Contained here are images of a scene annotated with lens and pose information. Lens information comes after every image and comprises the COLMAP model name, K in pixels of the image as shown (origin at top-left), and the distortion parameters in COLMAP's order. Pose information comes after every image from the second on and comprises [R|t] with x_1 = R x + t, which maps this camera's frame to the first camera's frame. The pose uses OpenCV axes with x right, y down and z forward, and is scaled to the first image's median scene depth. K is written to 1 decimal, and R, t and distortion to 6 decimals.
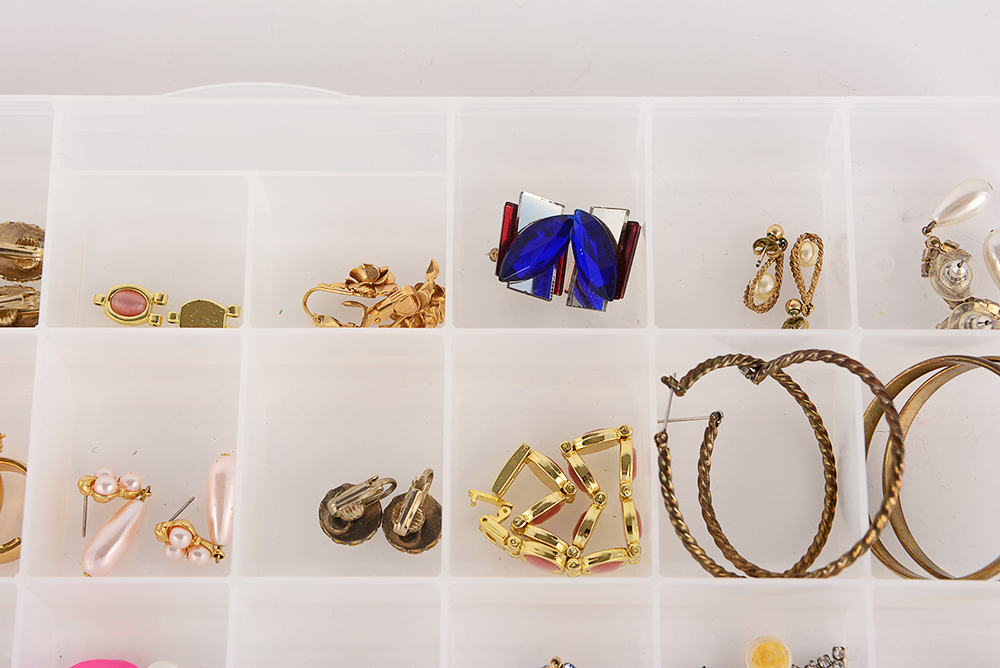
lens RADIAL K [[2033.3, 0, 500.0], [0, 2033.3, 334.0], [0, 0, 1]] dist [0.066511, 0.065304]
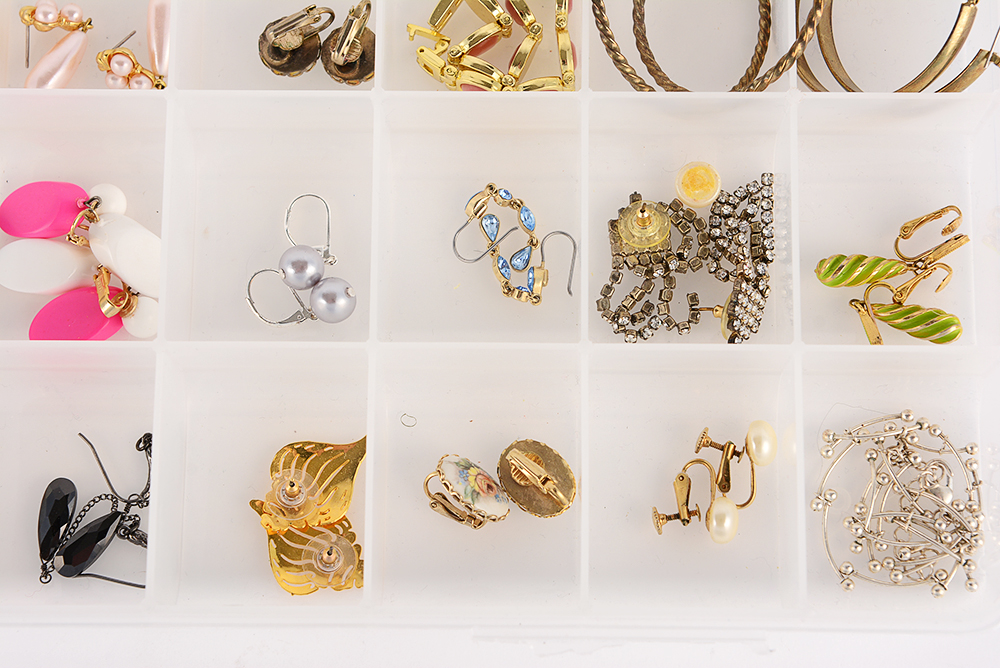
lens RADIAL K [[2033.3, 0, 500.0], [0, 2033.3, 334.0], [0, 0, 1]] dist [0.066511, 0.065304]
pose [[0.999988, 0.002575, -0.004221, 0.036234], [-0.002108, 0.994229, 0.107253, 0.123103], [0.004473, -0.107243, 0.994223, -0.023255]]
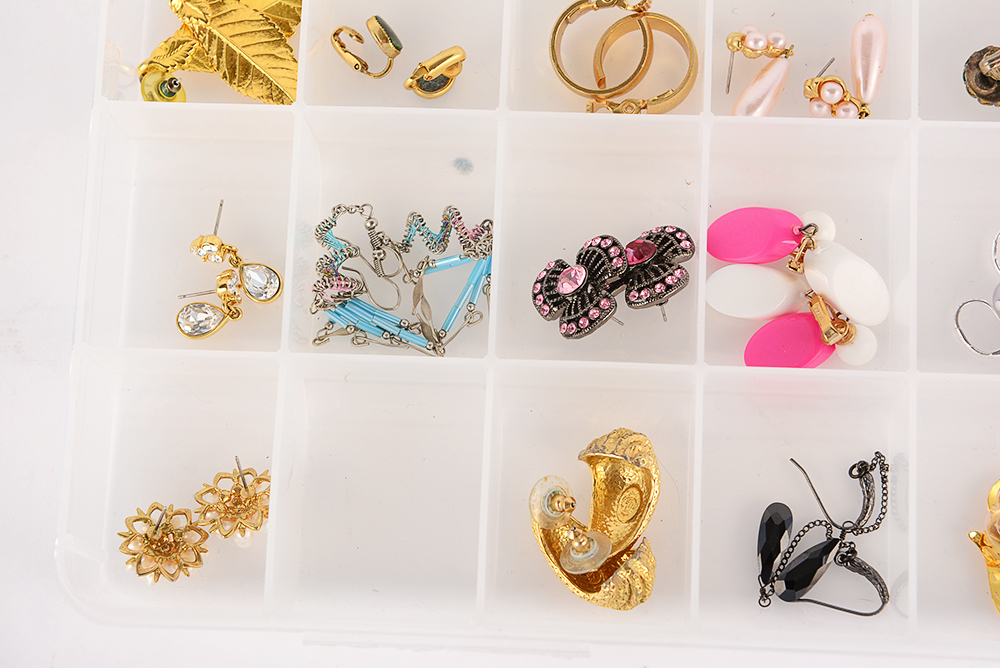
lens RADIAL K [[2033.3, 0, 500.0], [0, 2033.3, 334.0], [0, 0, 1]] dist [0.066511, 0.065304]
pose [[0.997597, 0.029914, -0.062500, -0.253887], [-0.022827, 0.993538, 0.111183, 0.109656], [0.065422, -0.109489, 0.991833, -0.035231]]
